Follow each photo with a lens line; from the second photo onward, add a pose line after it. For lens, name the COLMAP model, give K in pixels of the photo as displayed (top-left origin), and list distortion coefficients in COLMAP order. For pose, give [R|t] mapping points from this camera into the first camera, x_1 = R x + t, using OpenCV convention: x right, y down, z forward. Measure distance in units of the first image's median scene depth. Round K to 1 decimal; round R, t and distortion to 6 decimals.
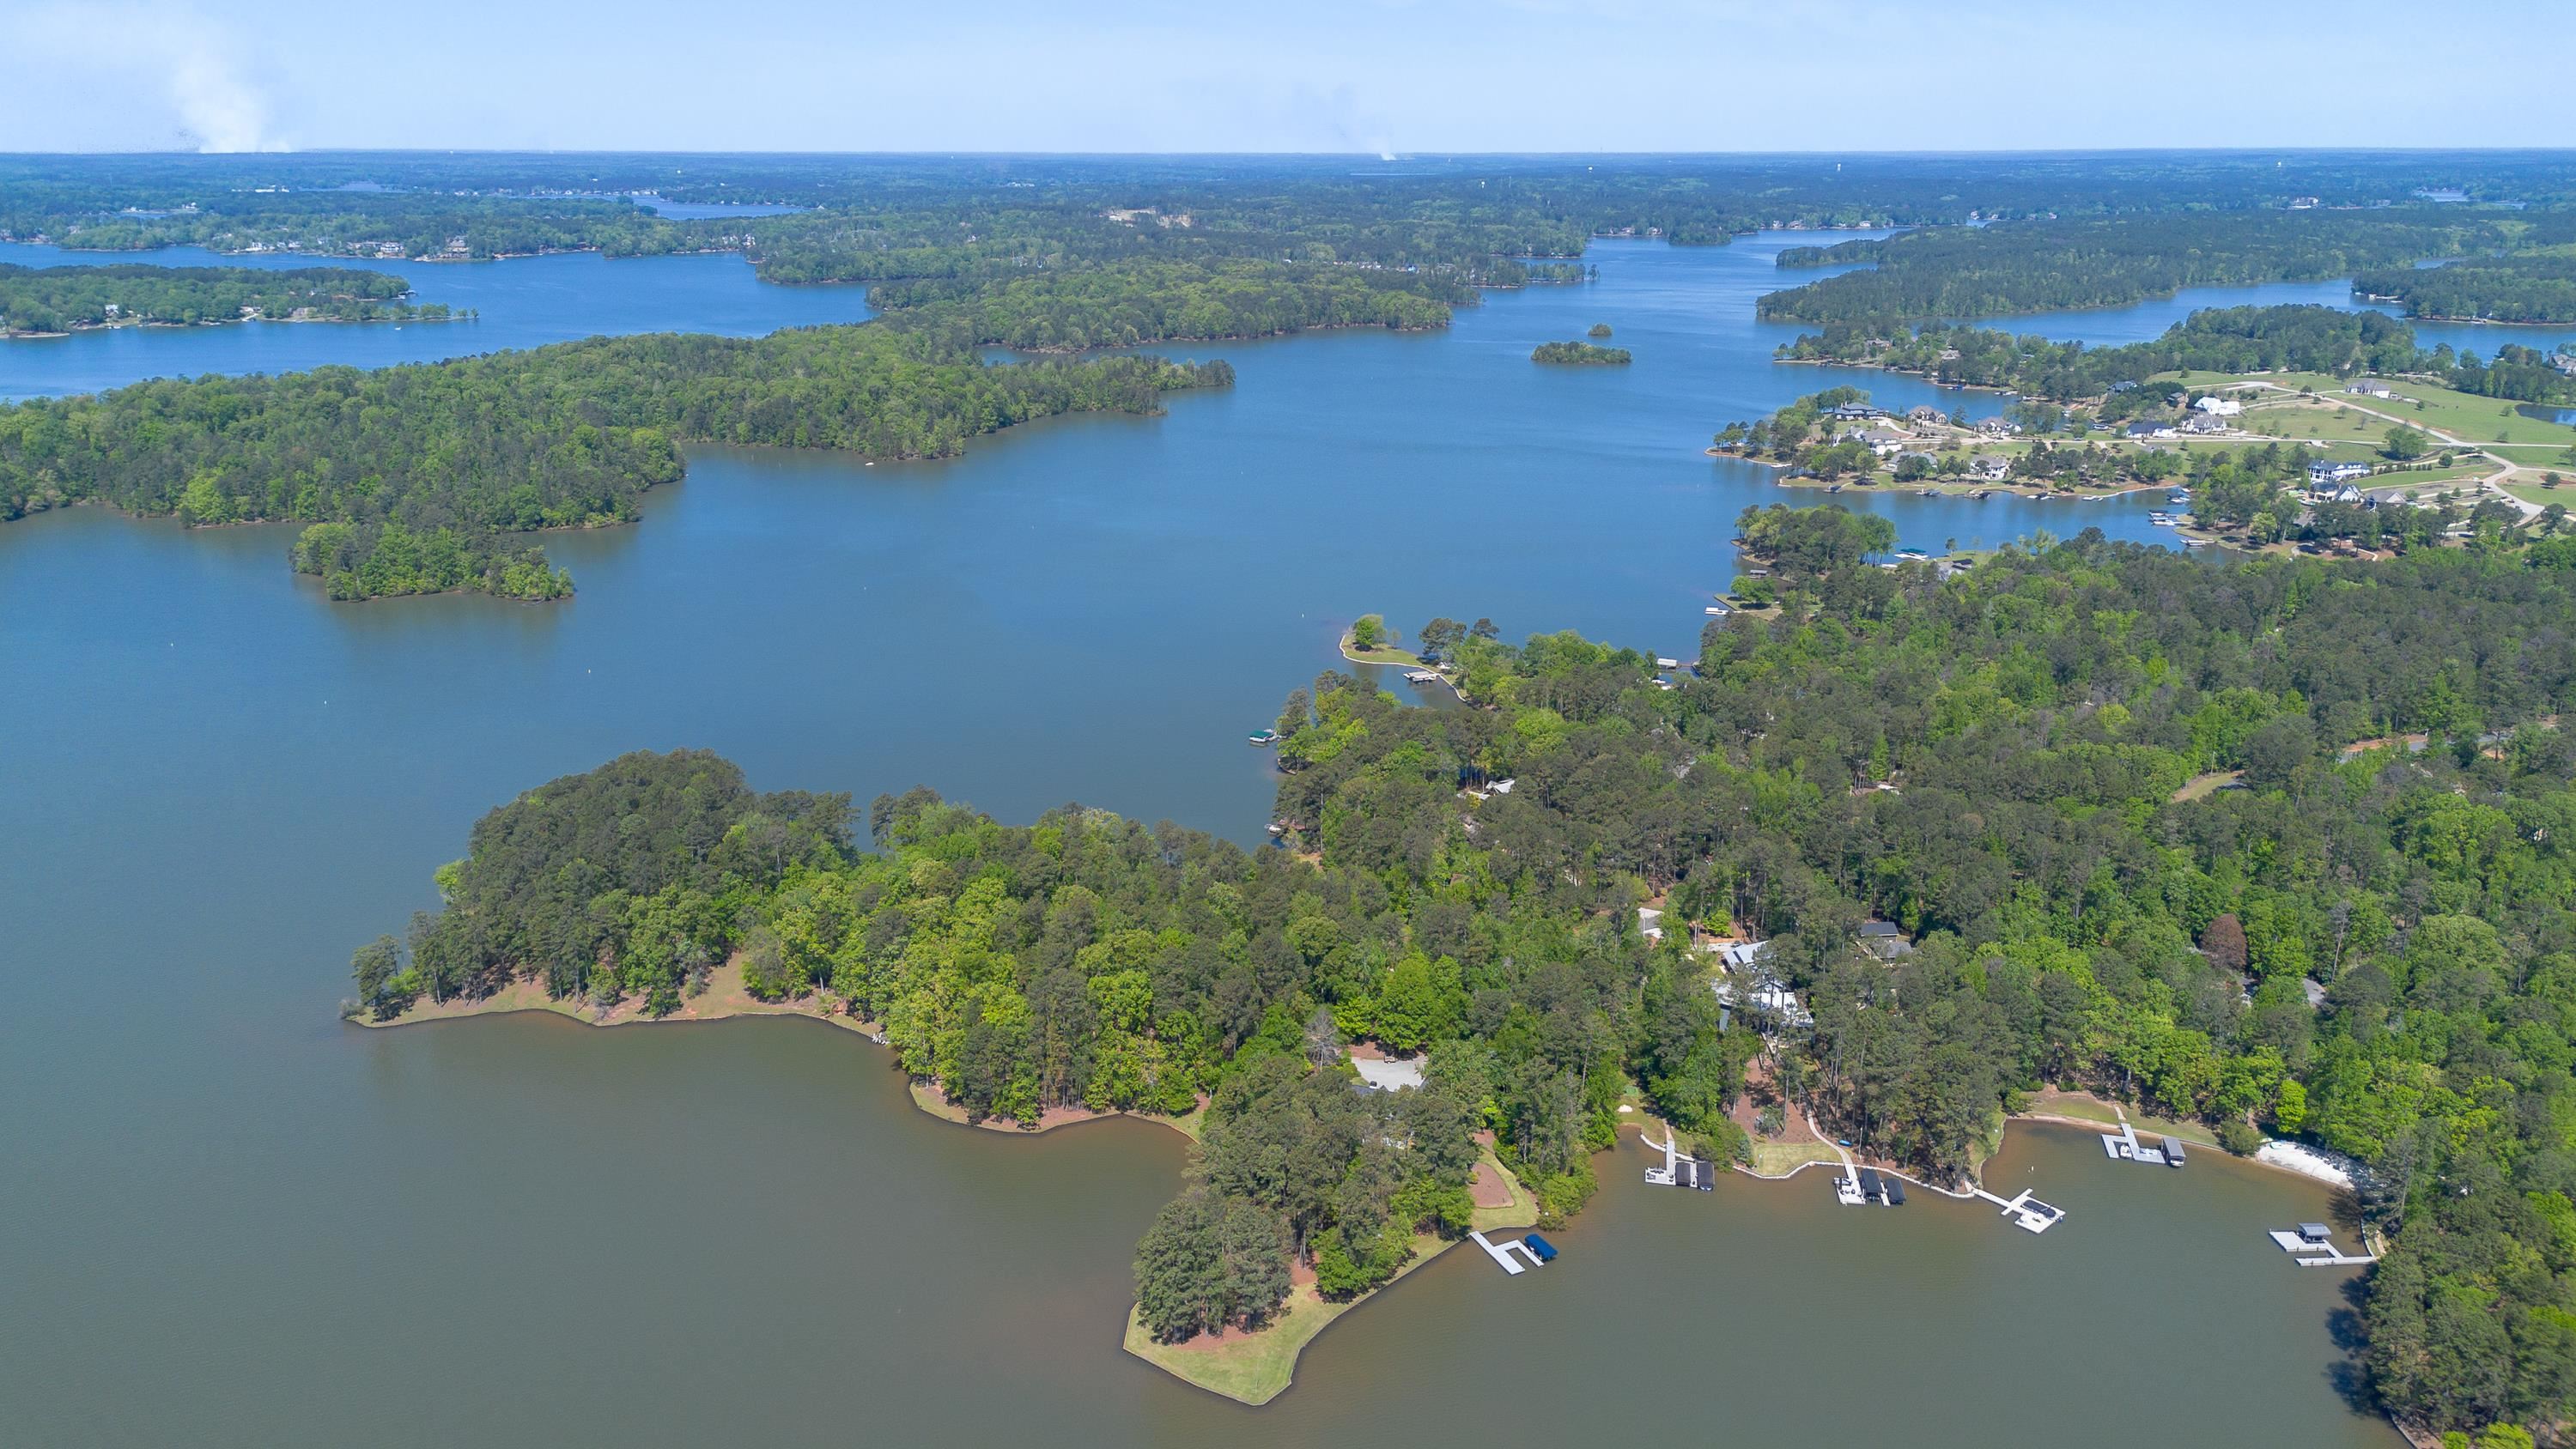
lens RADIAL K [[1974.3, 0, 1288.0], [0, 1974.3, 724.5], [0, 0, 1]] dist [0.076611, -0.109218]
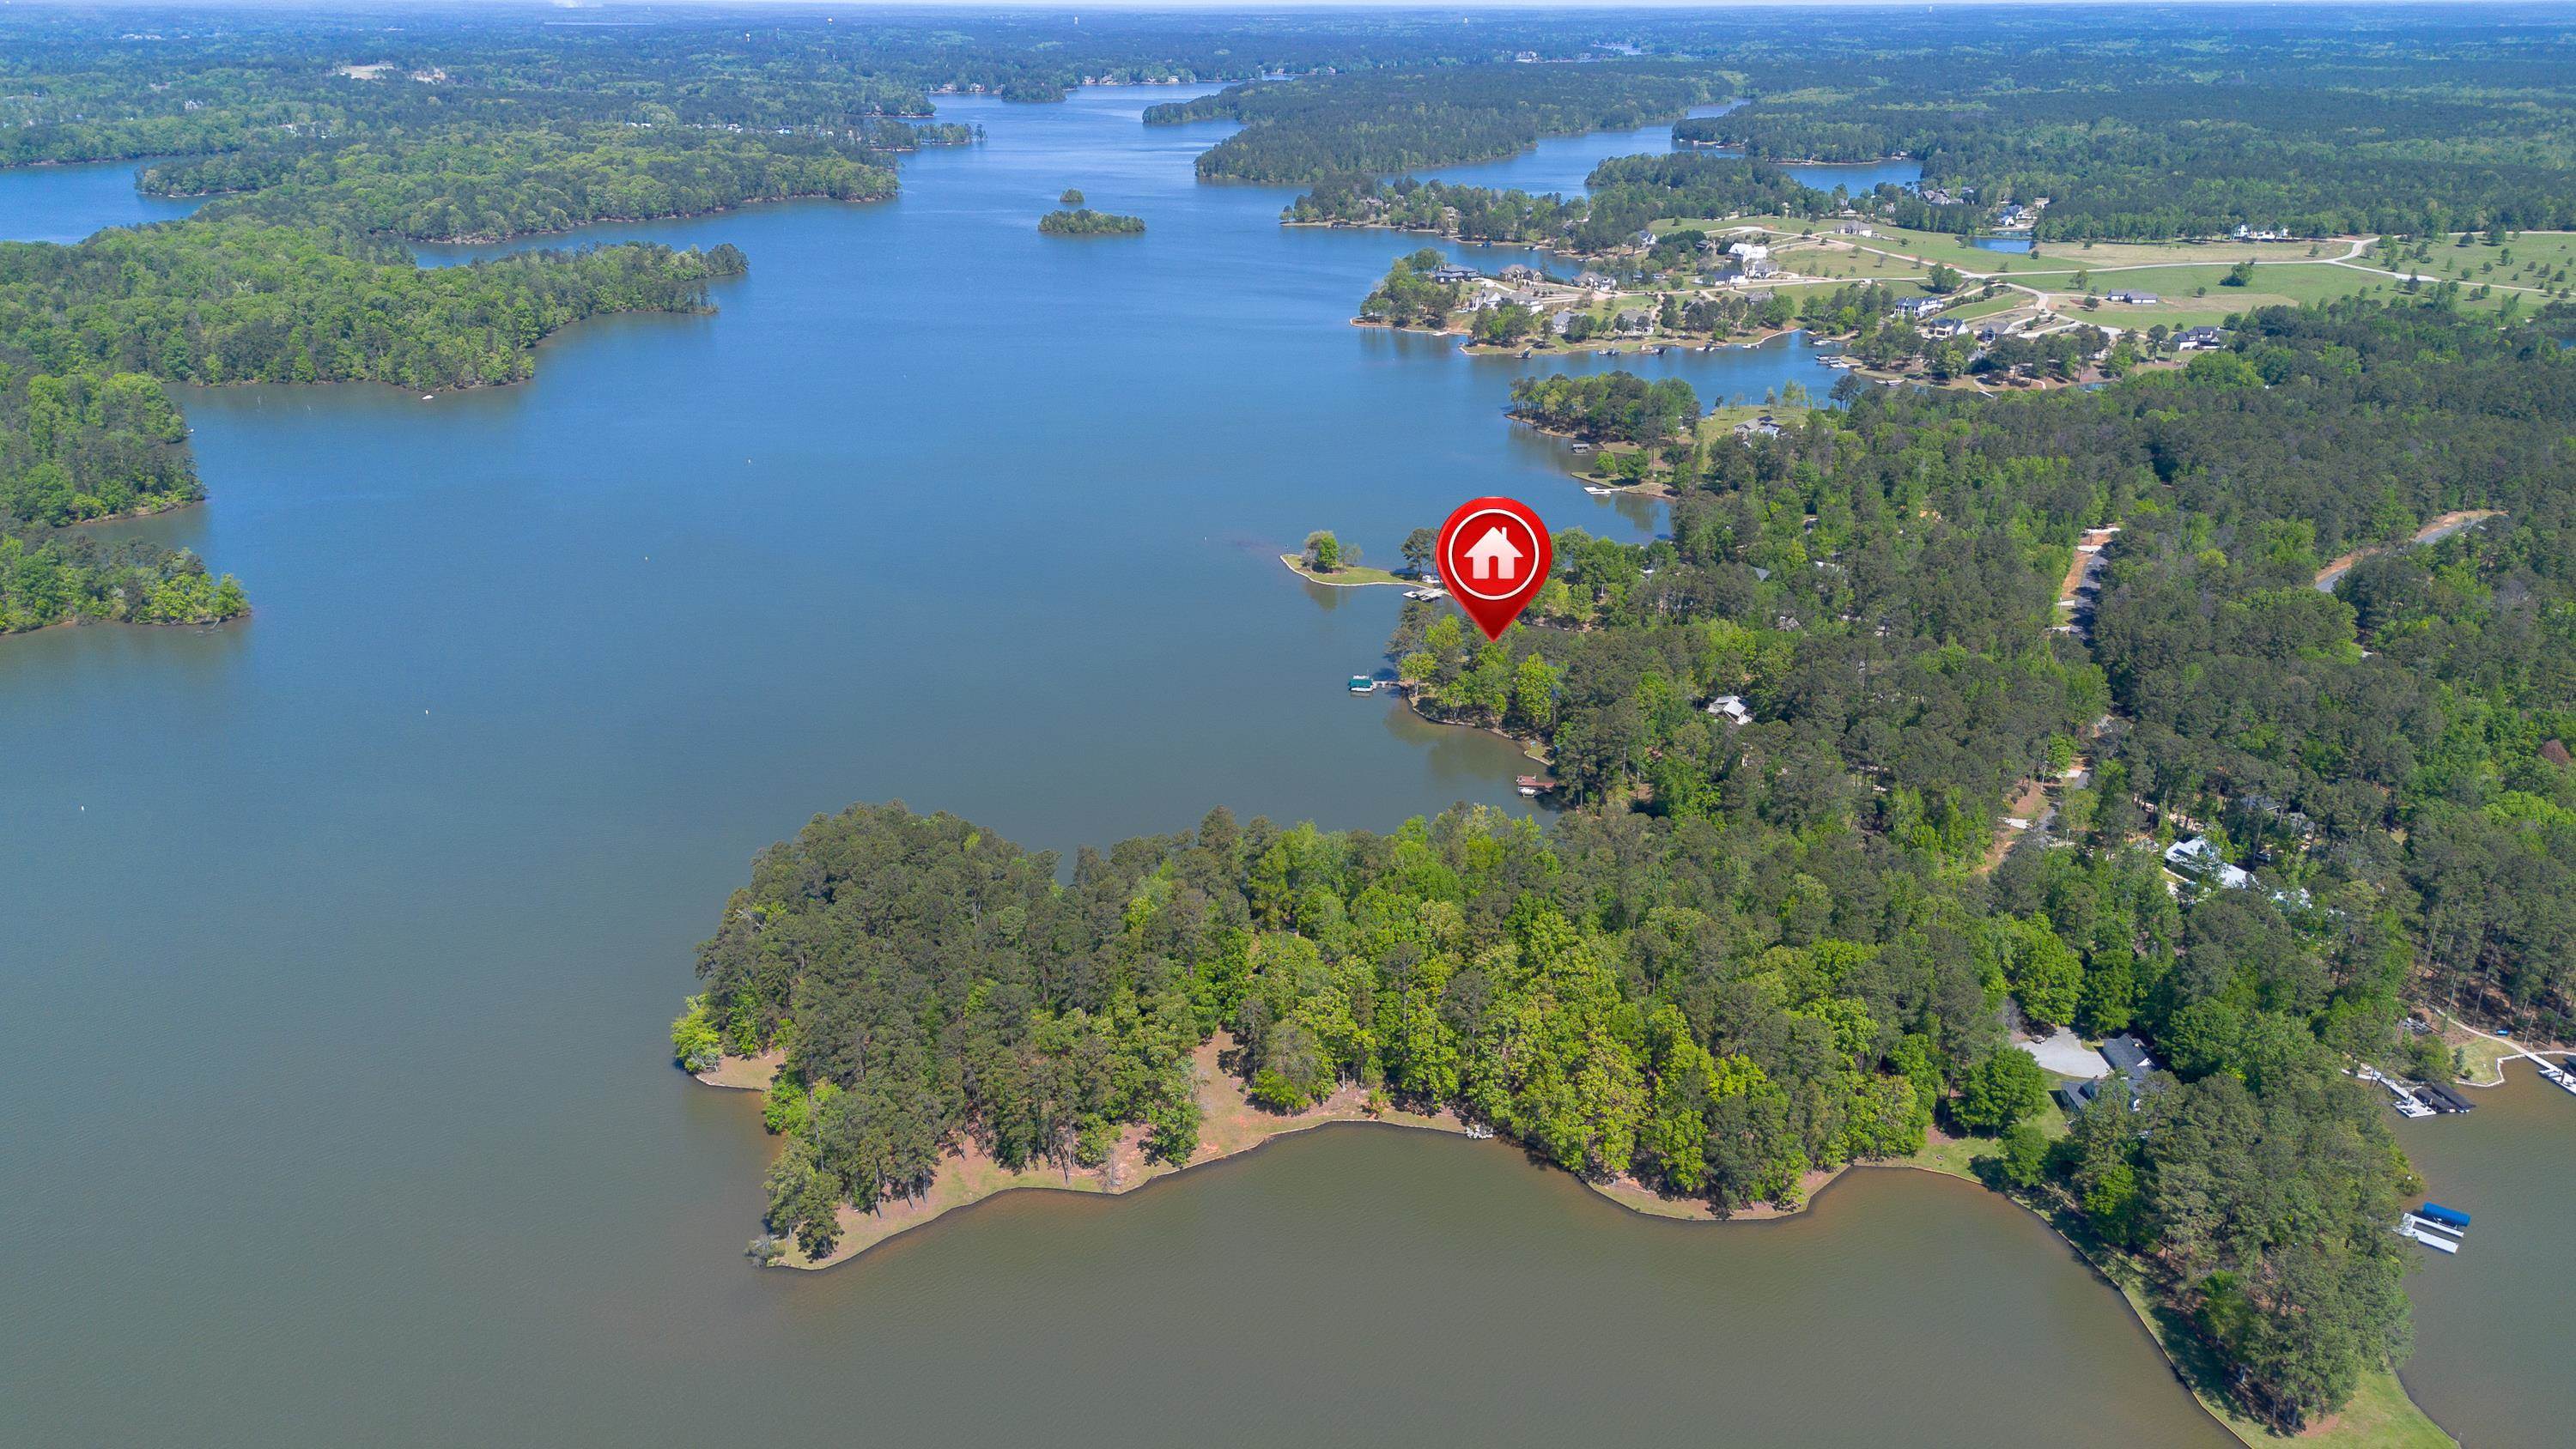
lens RADIAL K [[1974.3, 0, 1288.0], [0, 1974.3, 724.5], [0, 0, 1]] dist [0.076611, -0.109218]
pose [[0.907123, -0.139861, 0.396947, -0.214027], [0.112655, 0.989442, 0.091175, -0.032623], [-0.405508, -0.037989, 0.913302, 0.113097]]
